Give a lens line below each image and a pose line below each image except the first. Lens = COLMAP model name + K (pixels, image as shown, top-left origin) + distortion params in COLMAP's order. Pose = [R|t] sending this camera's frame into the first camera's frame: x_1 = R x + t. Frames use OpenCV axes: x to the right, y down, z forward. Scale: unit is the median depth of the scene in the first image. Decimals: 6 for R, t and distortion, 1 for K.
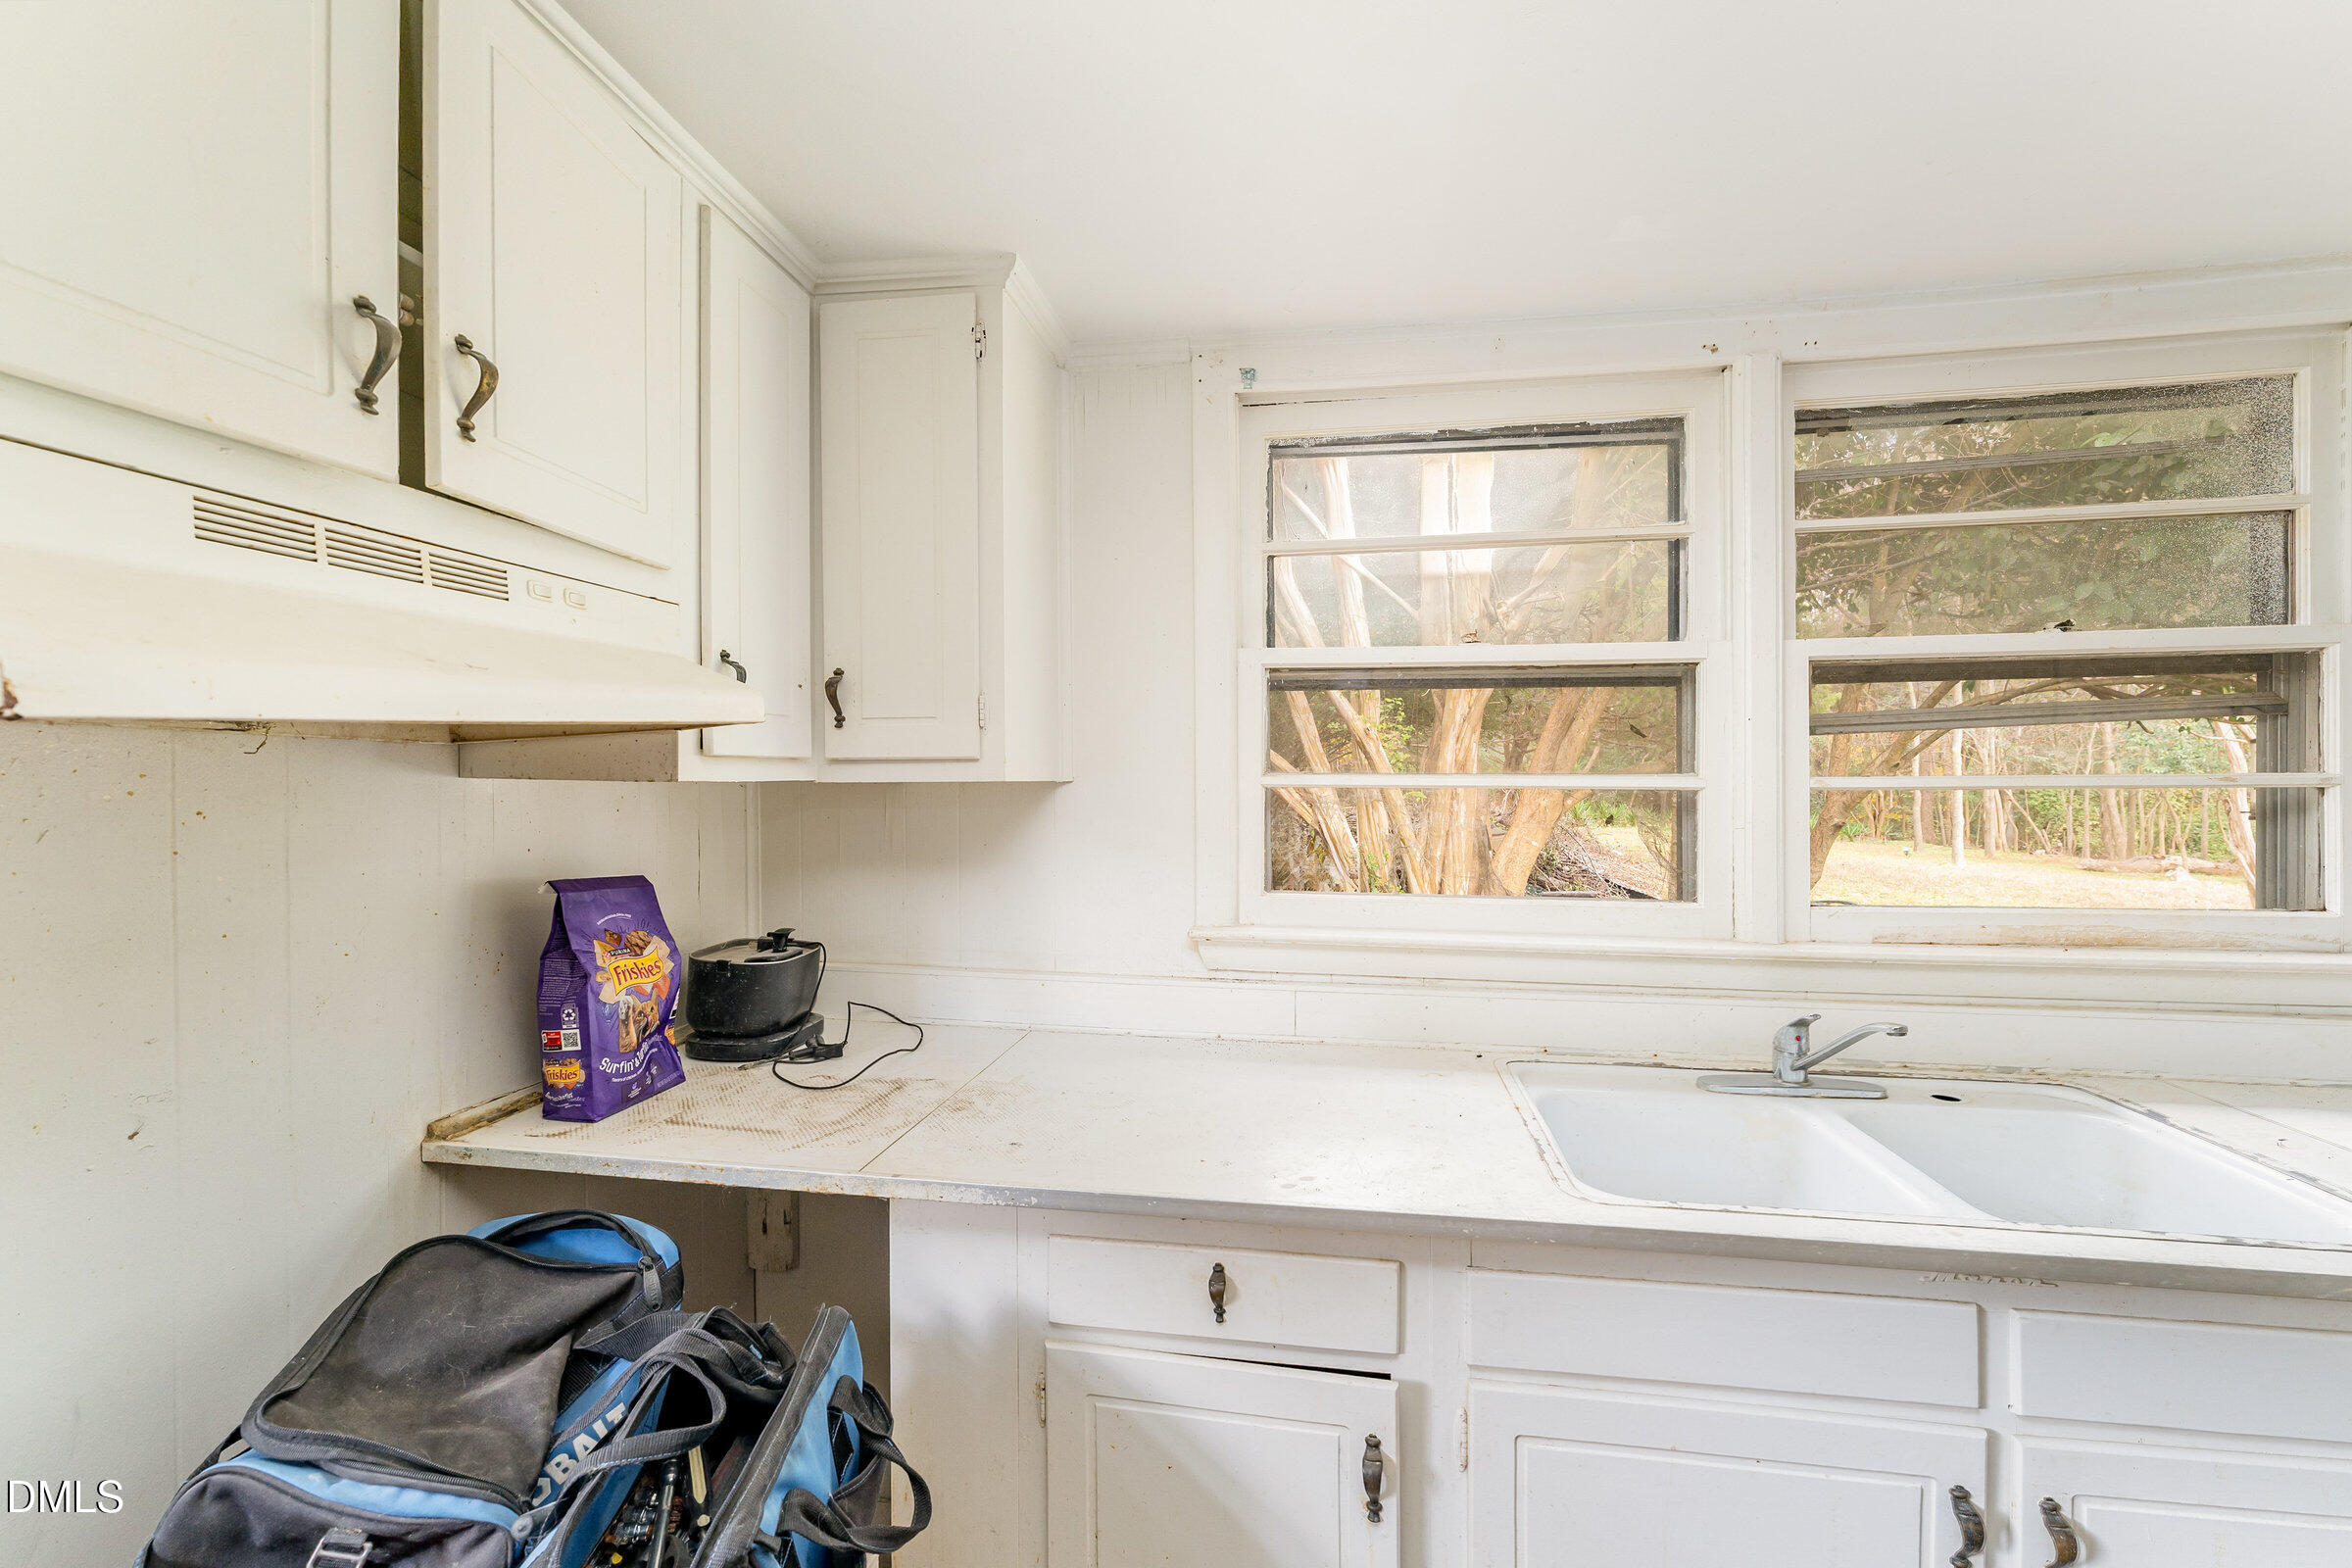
lens RADIAL K [[952.4, 0, 1187.6], [0, 952.4, 789.6], [0, 0, 1]] dist [-0.002160, 0.000869]
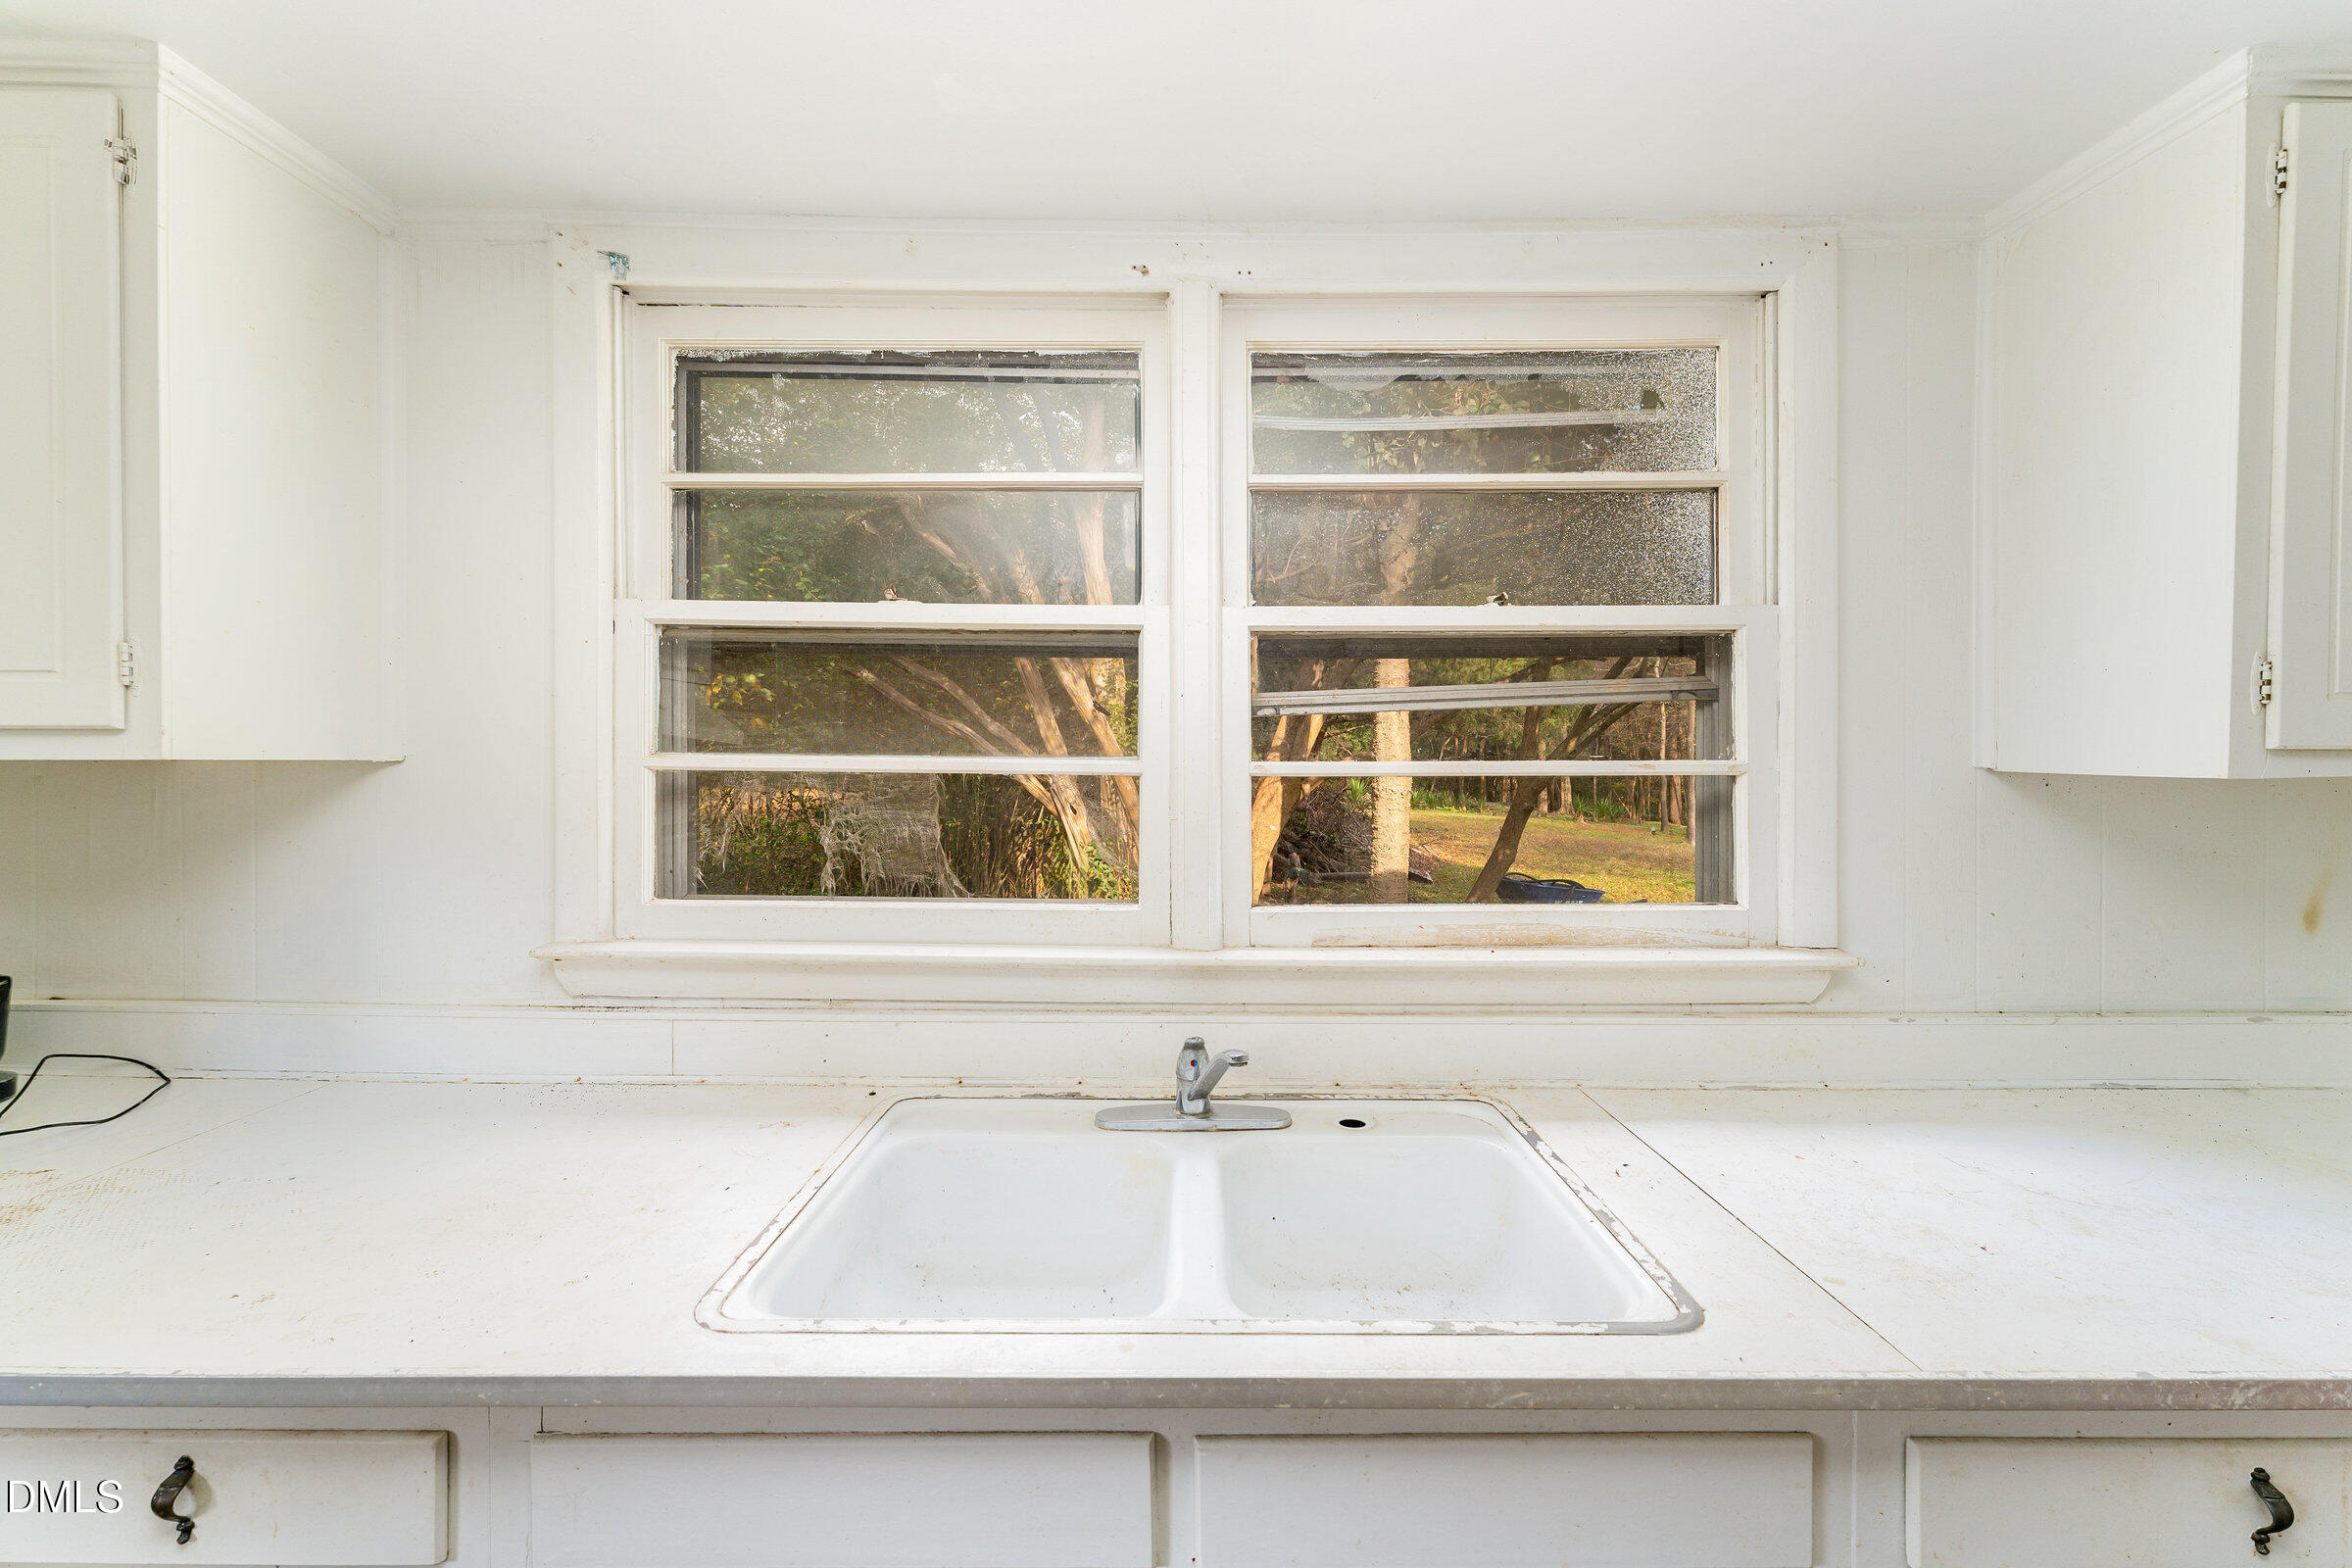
lens RADIAL K [[952.4, 0, 1164.1], [0, 952.4, 769.6], [0, 0, 1]] dist [-0.002160, 0.000869]
pose [[0.985850, 0.004967, 0.167554, 0.444738], [-0.004135, 0.999977, -0.005315, -0.000594], [-0.167577, 0.004547, 0.985849, 0.142099]]
